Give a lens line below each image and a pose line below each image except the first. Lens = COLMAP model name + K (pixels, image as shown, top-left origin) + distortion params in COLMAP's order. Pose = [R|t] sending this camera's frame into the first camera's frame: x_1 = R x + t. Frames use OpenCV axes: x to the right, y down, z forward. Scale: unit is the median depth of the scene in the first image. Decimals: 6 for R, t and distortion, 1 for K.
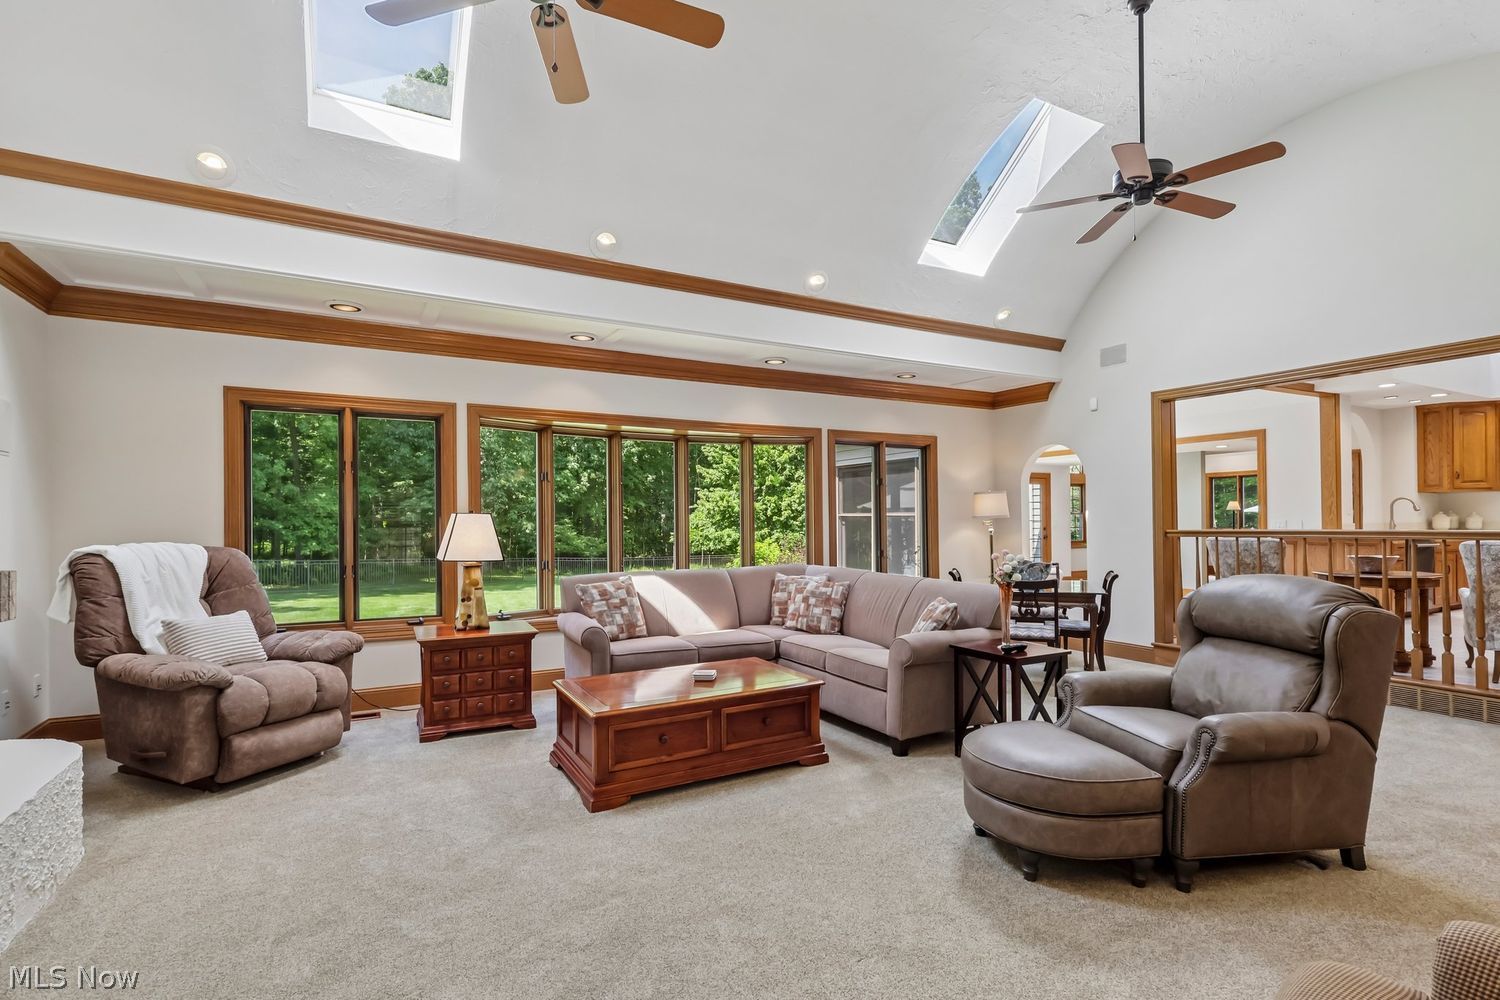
lens RADIAL K [[715.2, 0, 767.7], [0, 715.2, 526.2], [0, 0, 1]] dist [-0.003000, 0.002209]
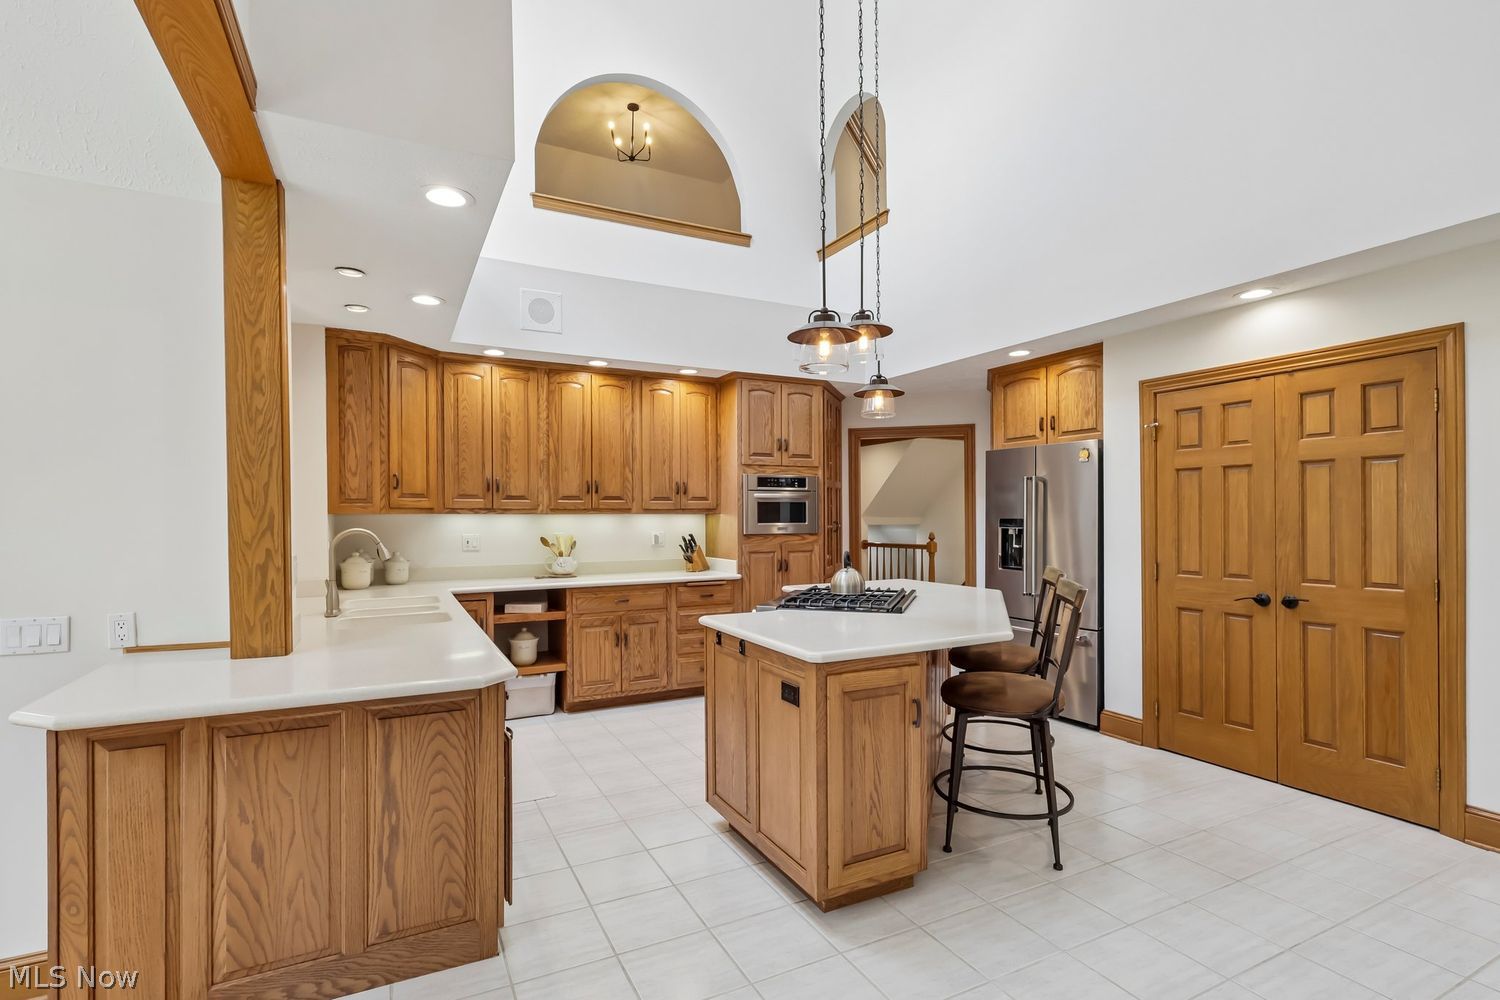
lens RADIAL K [[715.2, 0, 739.5], [0, 715.2, 523.0], [0, 0, 1]] dist [-0.003000, 0.002209]
pose [[0.039439, 0.000476, 0.999222, 0.632443], [0.011995, 0.999928, -0.000950, -0.052709], [-0.999150, 0.012023, 0.039430, 0.994802]]
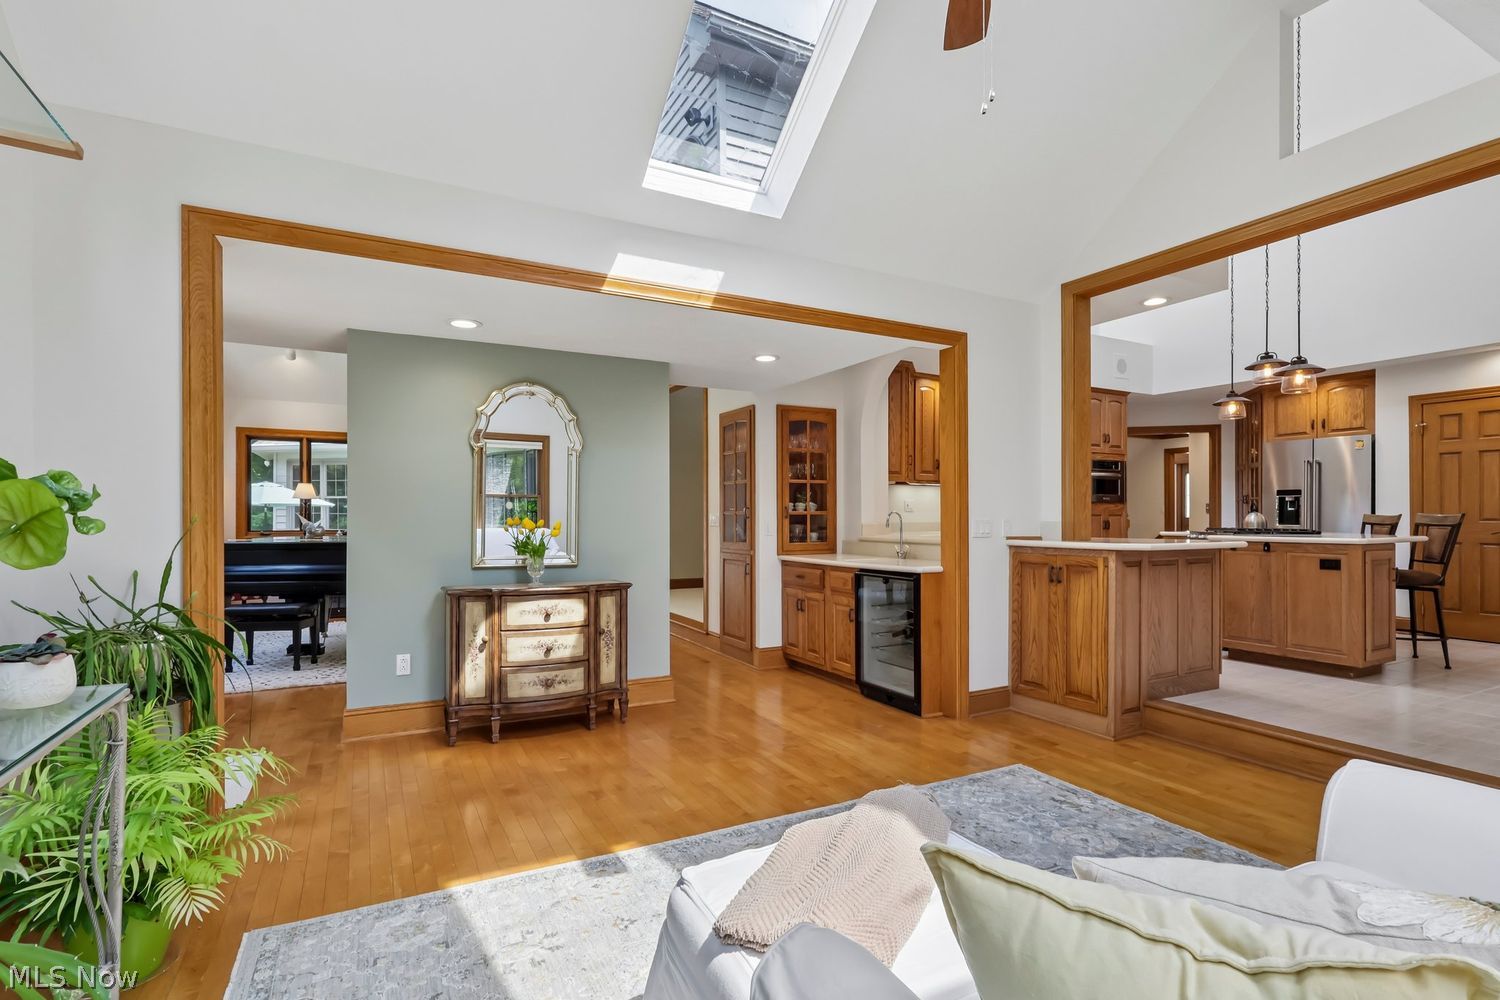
lens RADIAL K [[715.2, 0, 744.9], [0, 715.2, 519.4], [0, 0, 1]] dist [-0.003000, 0.002209]
pose [[0.023344, 0.004867, 0.999716, 0.281473], [0.008755, 0.999949, -0.005073, -0.009873], [-0.999689, 0.008870, 0.023301, 1.554112]]
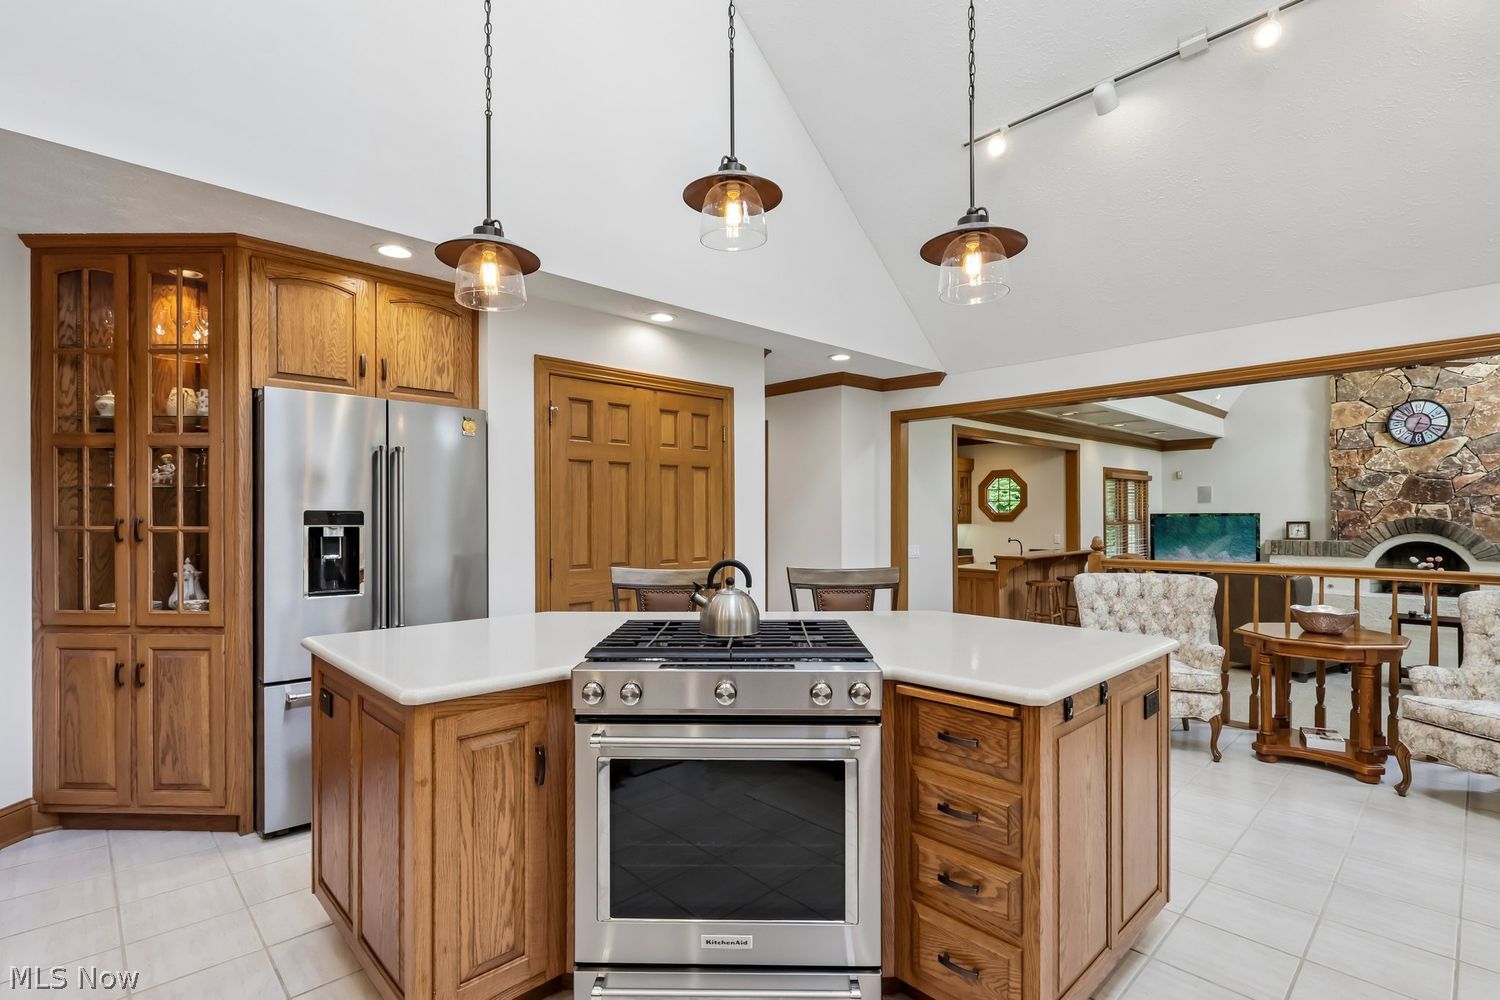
lens RADIAL K [[715.2, 0, 736.7], [0, 715.2, 518.2], [0, 0, 1]] dist [-0.003000, 0.002209]
pose [[-0.966537, 0.014028, -0.256142, 1.280991], [0.011427, 0.999867, 0.011639, -0.052044], [0.256271, 0.008322, -0.966569, 1.247456]]
